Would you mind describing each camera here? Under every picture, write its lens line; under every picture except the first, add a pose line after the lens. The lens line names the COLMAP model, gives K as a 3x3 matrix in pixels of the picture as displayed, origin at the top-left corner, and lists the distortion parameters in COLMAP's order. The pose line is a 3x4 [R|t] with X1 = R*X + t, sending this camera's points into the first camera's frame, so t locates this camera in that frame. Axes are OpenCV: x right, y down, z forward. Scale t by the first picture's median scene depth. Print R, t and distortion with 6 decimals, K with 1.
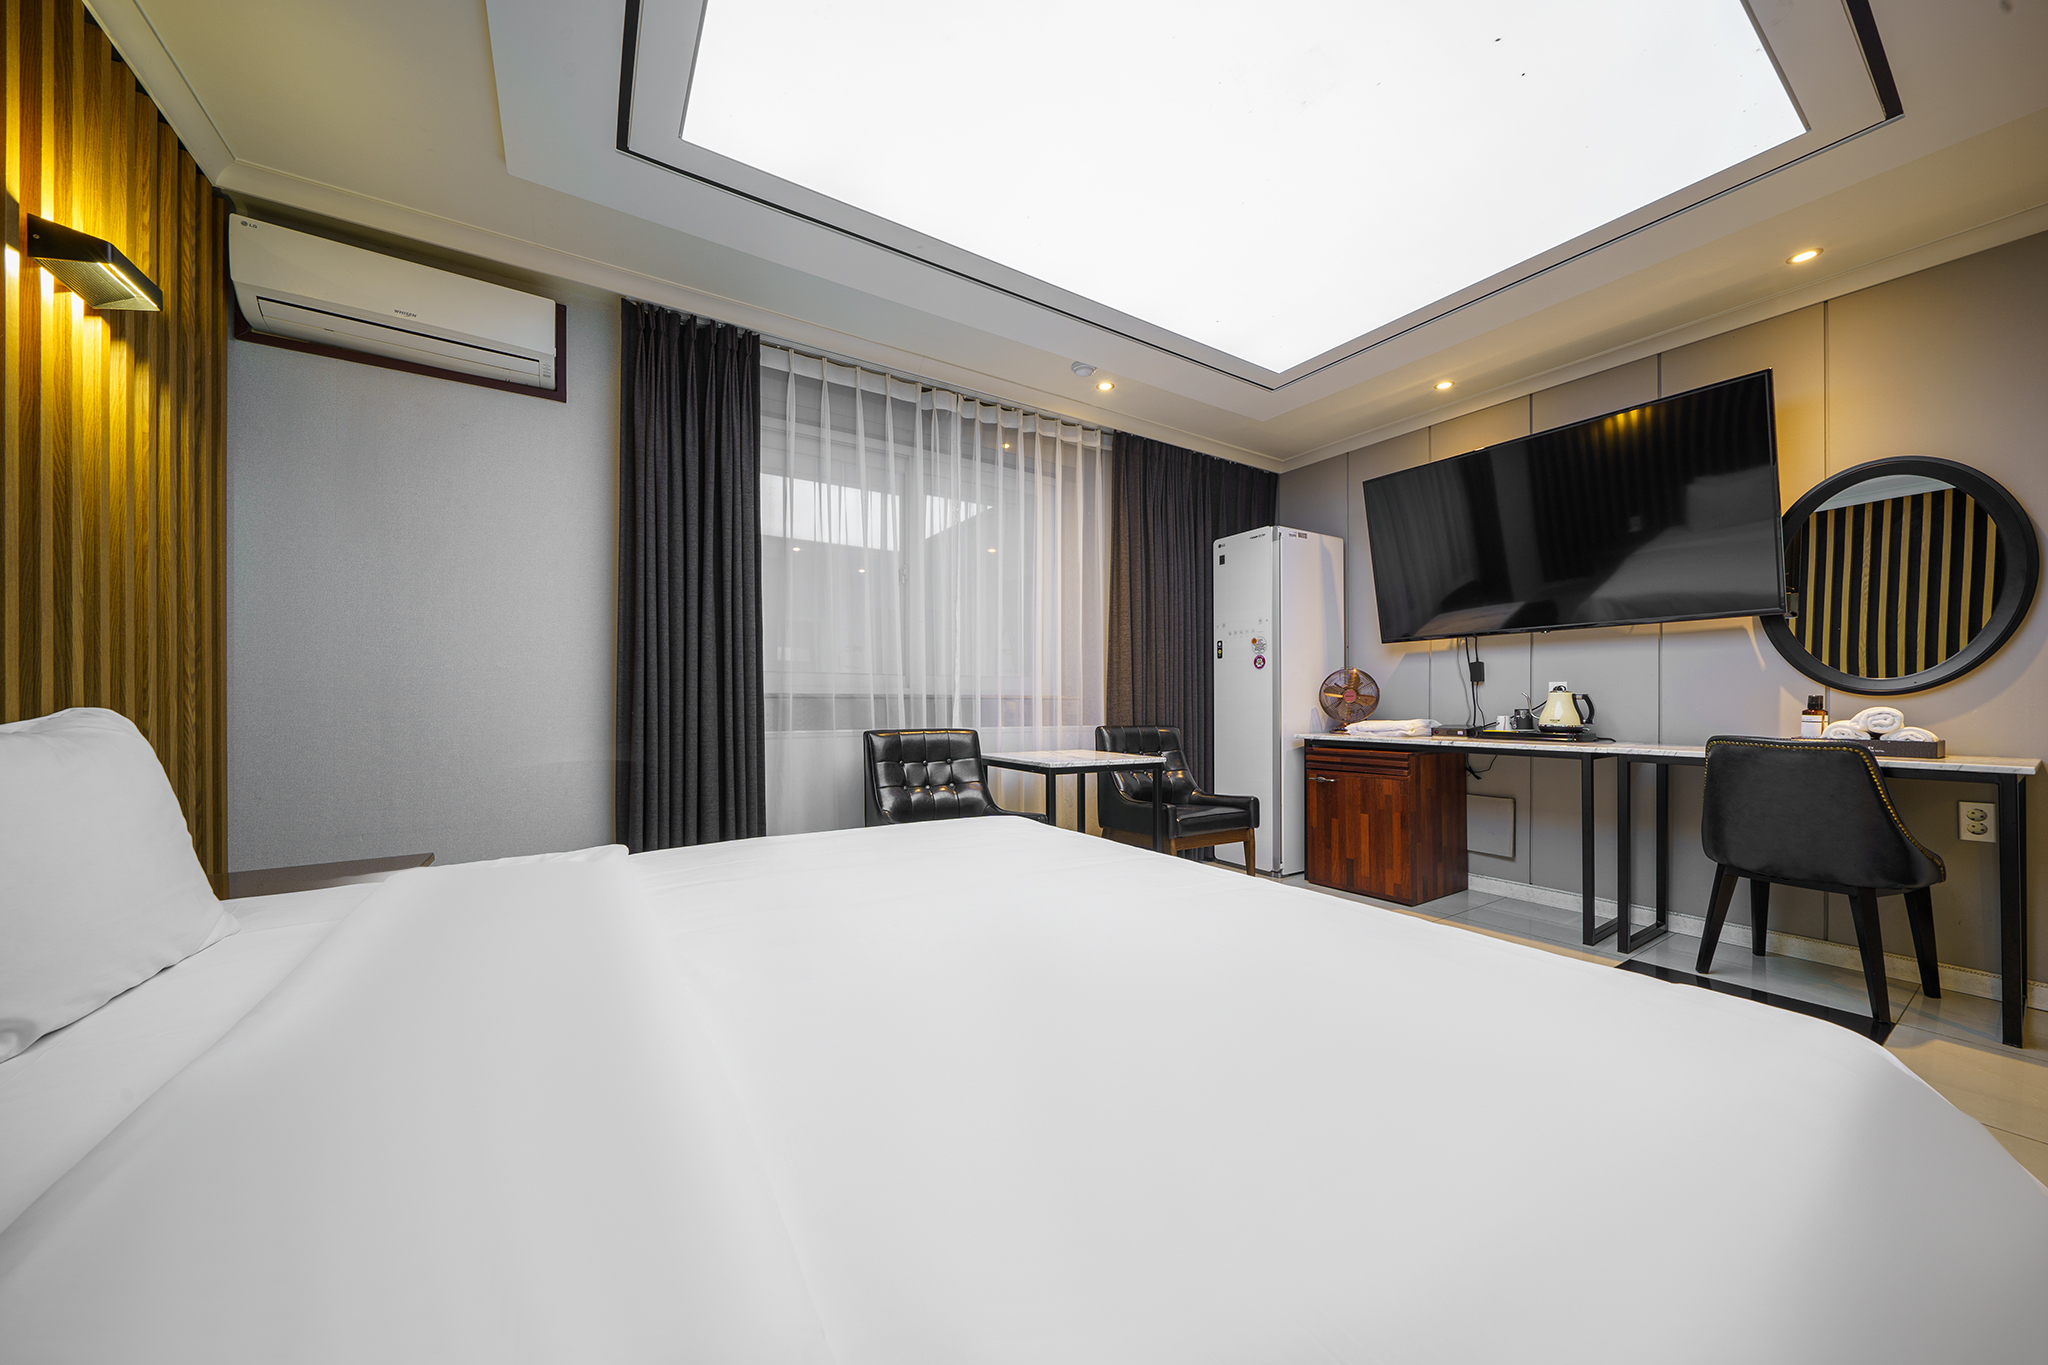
lens RADIAL K [[694.3, 0, 1032.3], [0, 694.3, 695.6], [0, 0, 1]] dist [-0.006688, -0.000223]
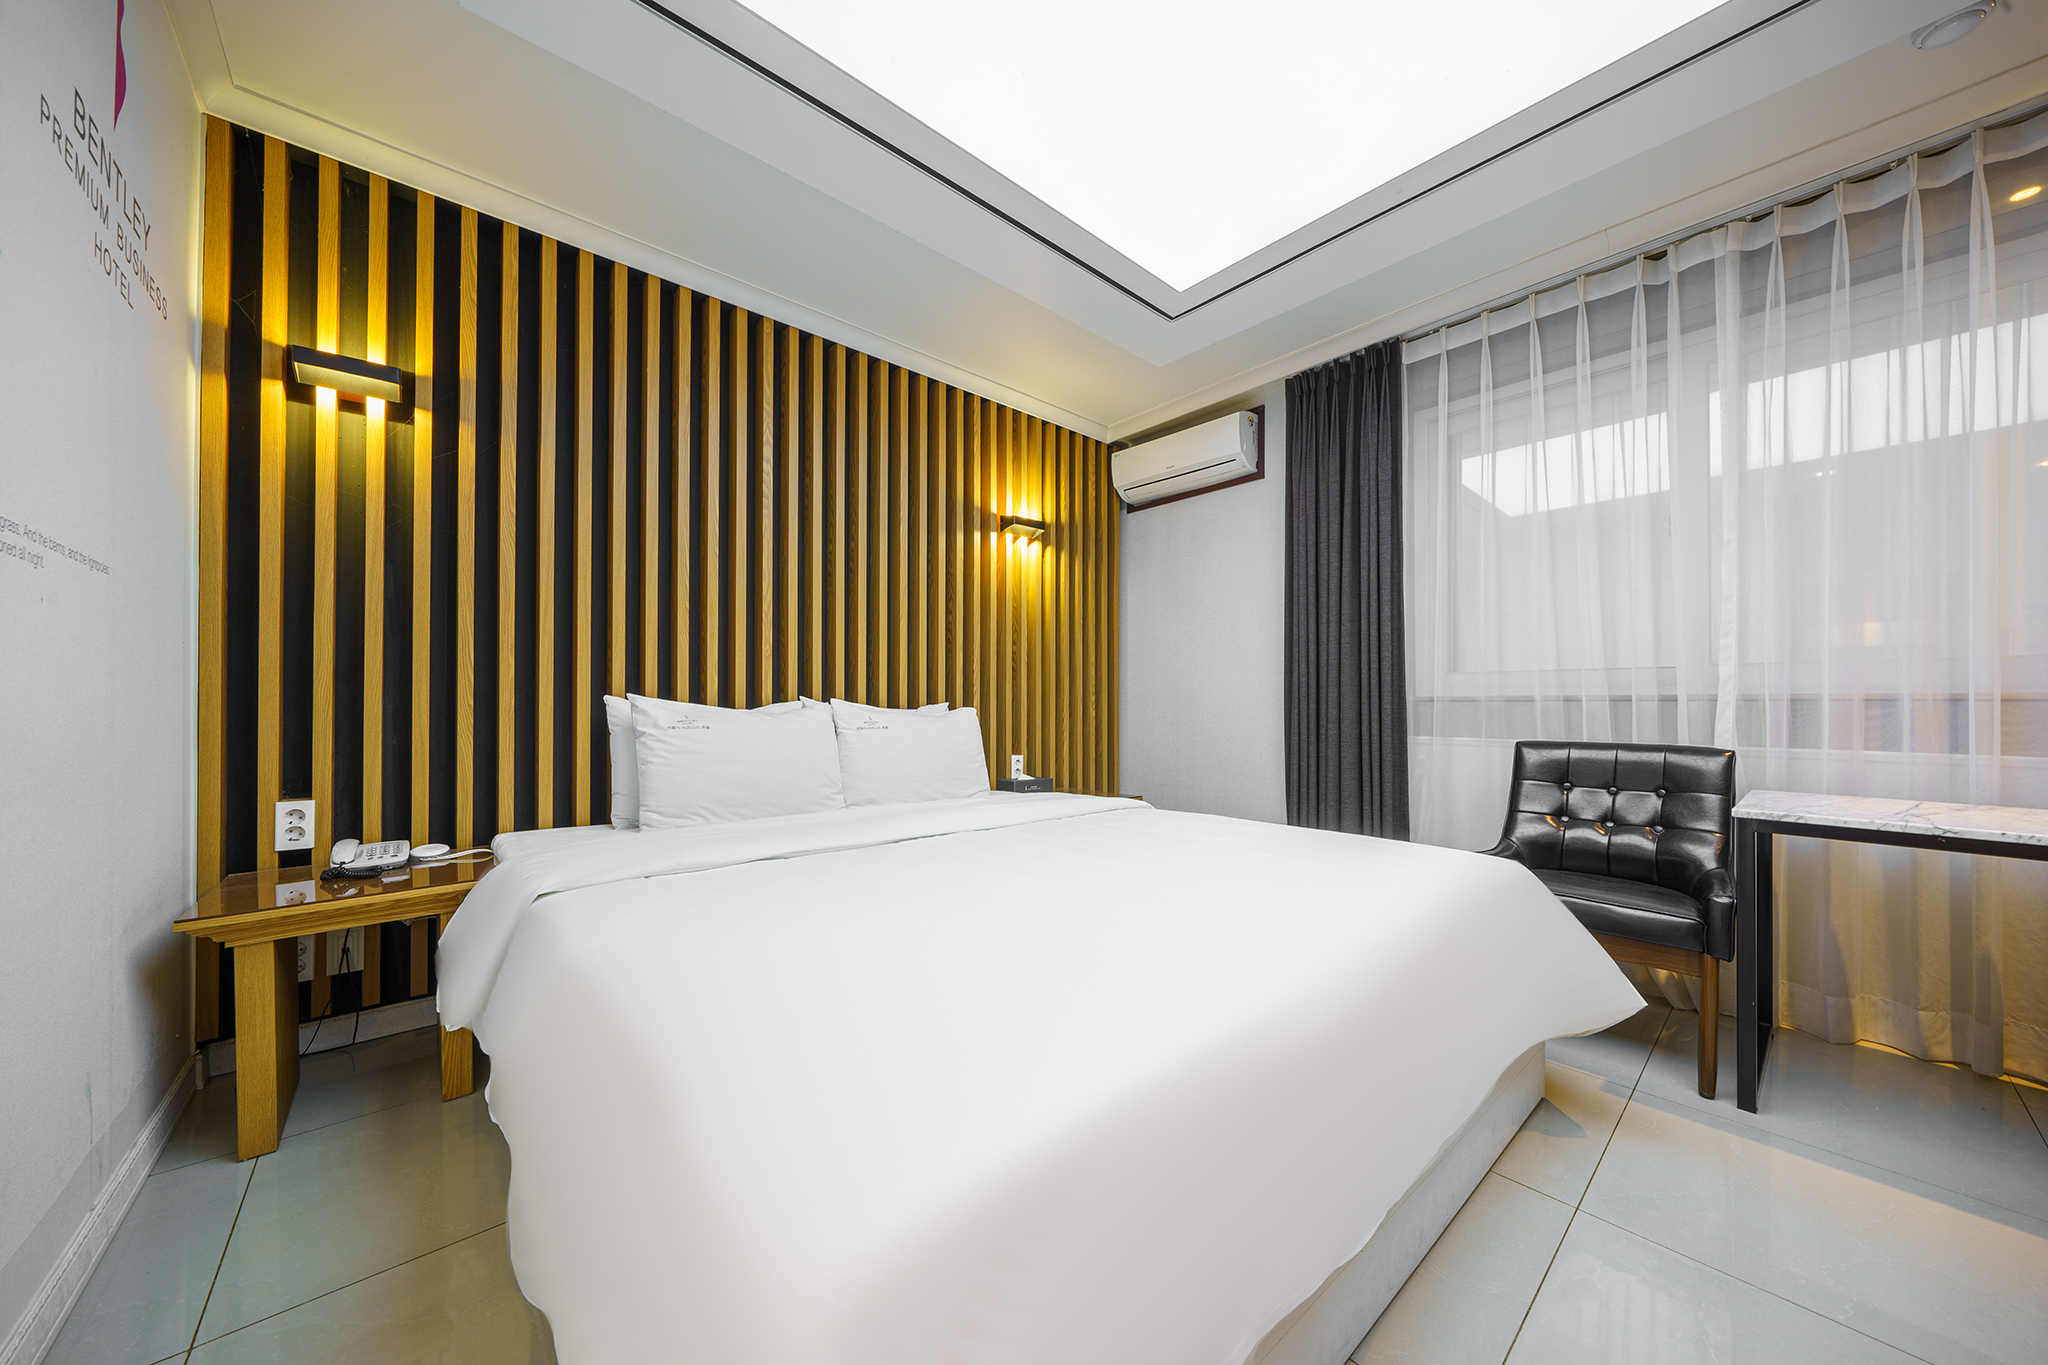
lens RADIAL K [[694.3, 0, 1014.5], [0, 694.3, 698.7], [0, 0, 1]] dist [-0.006688, -0.000223]
pose [[0.137965, -0.008196, -0.990403, 0.469654], [0.008857, 0.999936, -0.007041, 0.001652], [0.990398, -0.007800, 0.138029, 0.284055]]
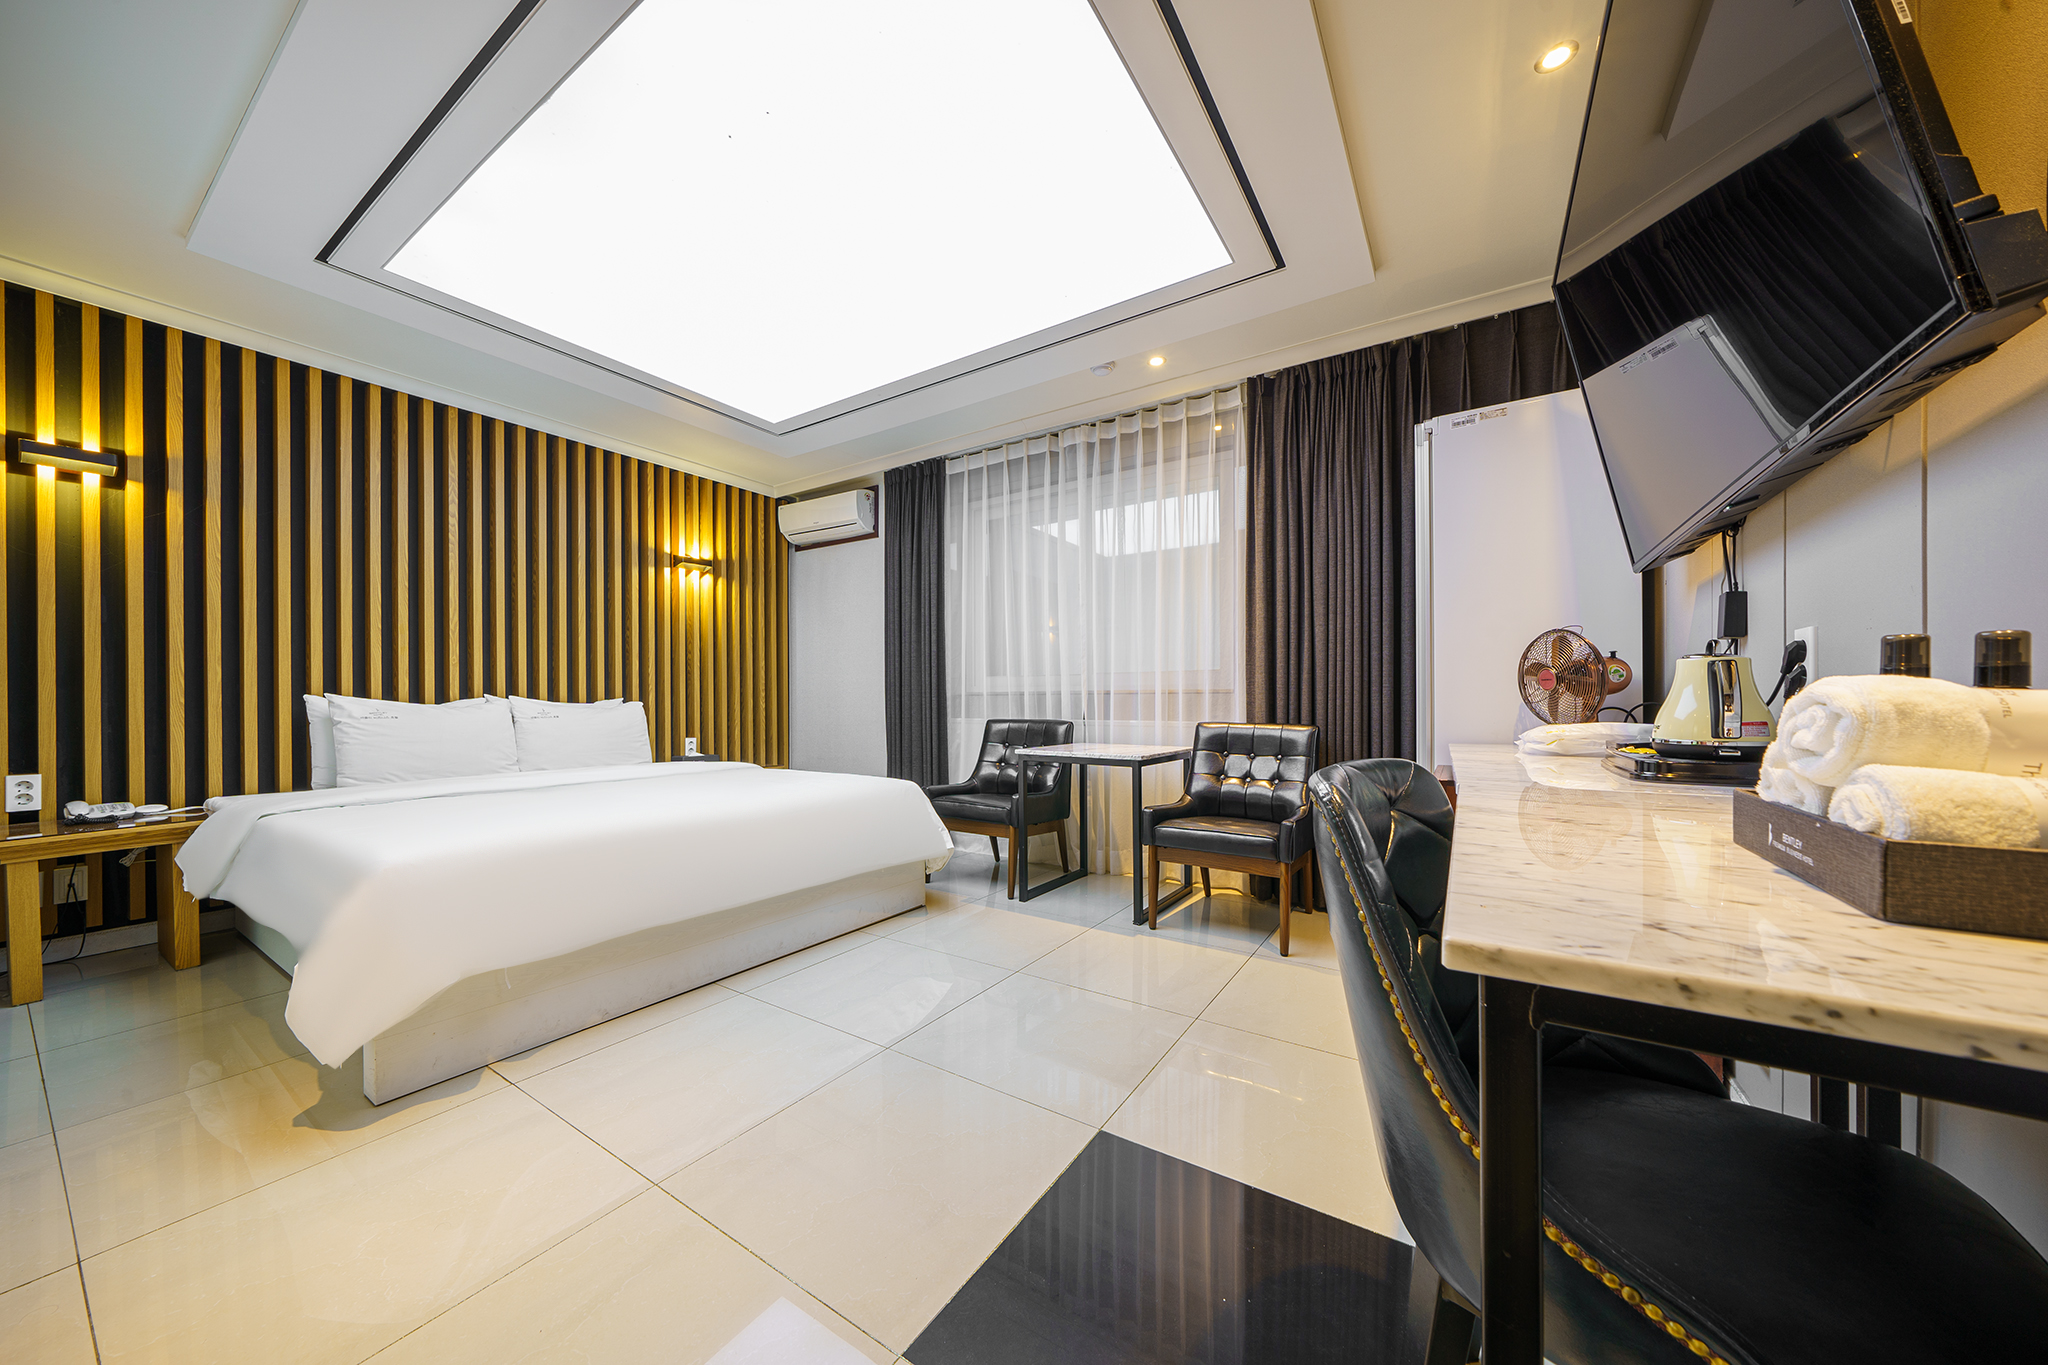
lens RADIAL K [[694.3, 0, 1017.9], [0, 694.3, 698.8], [0, 0, 1]] dist [-0.006688, -0.000223]
pose [[0.401883, -0.002356, -0.915688, 0.980237], [0.015724, 0.999867, 0.004329, 0.006761], [0.915556, -0.016138, 0.401867, 0.487366]]
